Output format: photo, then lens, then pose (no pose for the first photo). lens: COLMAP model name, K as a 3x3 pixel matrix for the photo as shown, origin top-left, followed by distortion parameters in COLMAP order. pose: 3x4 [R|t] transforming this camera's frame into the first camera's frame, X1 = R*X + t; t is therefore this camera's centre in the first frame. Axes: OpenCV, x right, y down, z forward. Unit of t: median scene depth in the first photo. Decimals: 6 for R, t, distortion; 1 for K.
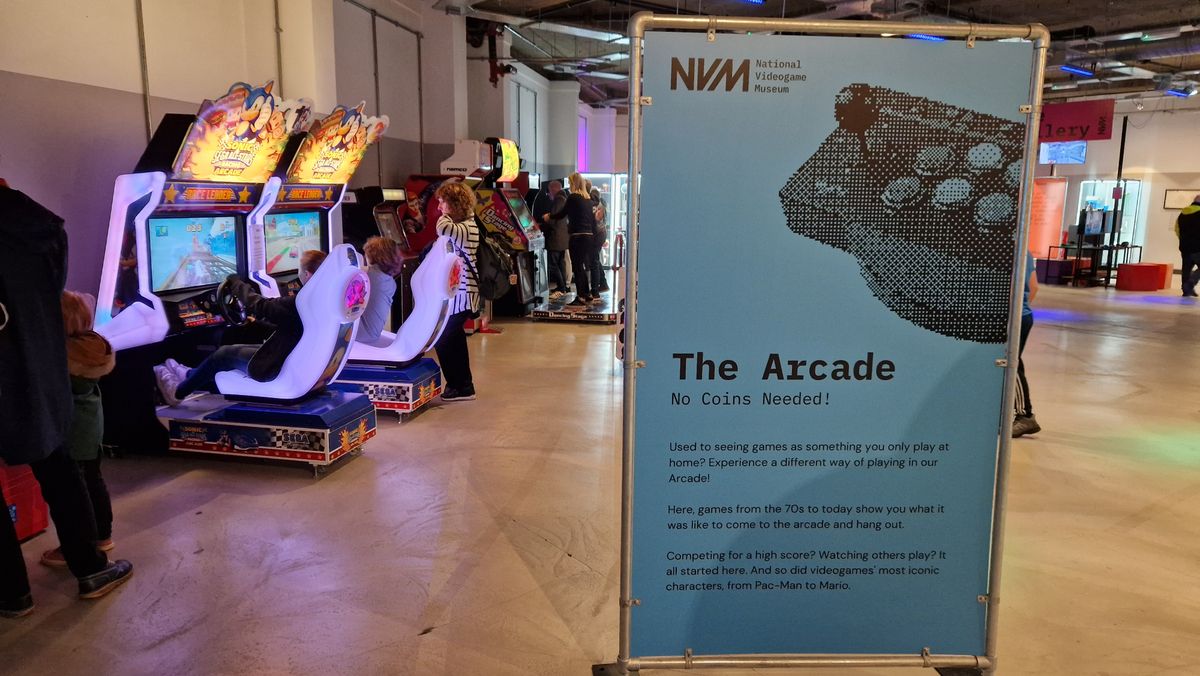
lens RADIAL K [[807.0, 0, 600.0], [0, 807.0, 338.0], [0, 0, 1]] dist [0.024860, -0.001520]
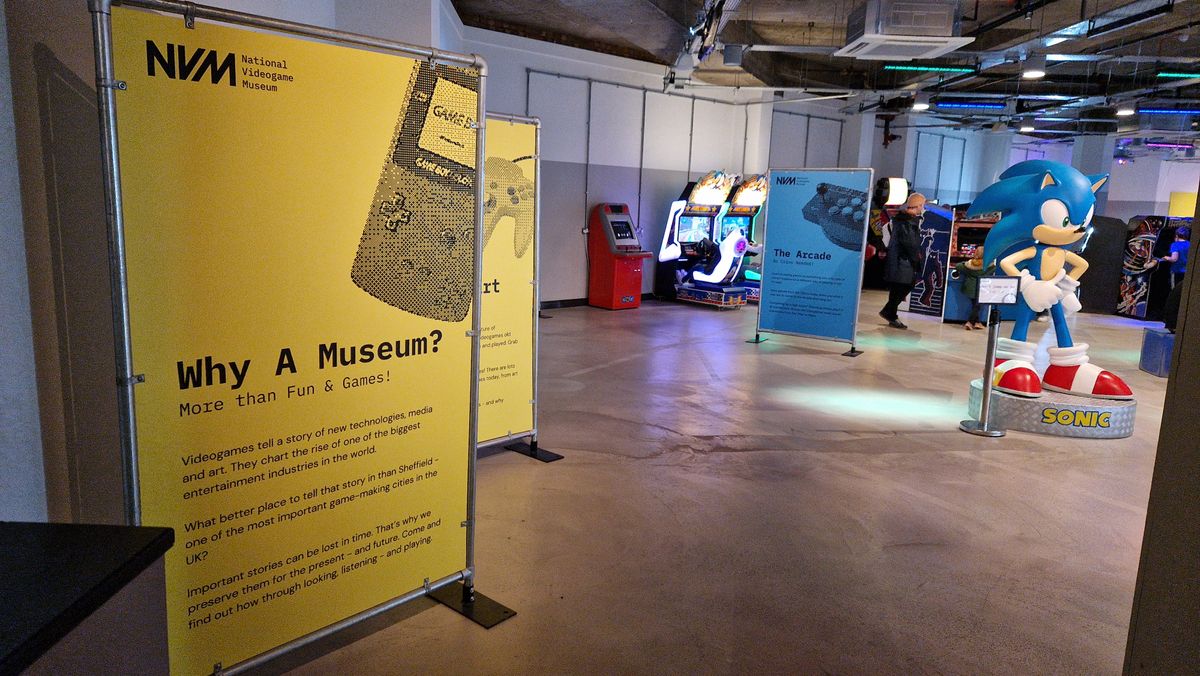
lens RADIAL K [[807.0, 0, 600.0], [0, 807.0, 338.0], [0, 0, 1]] dist [0.024860, -0.001520]
pose [[0.788051, 0.115803, -0.604620, 1.001762], [-0.130268, 0.991276, 0.020069, 0.259543], [0.601669, 0.062948, 0.796262, -1.426615]]
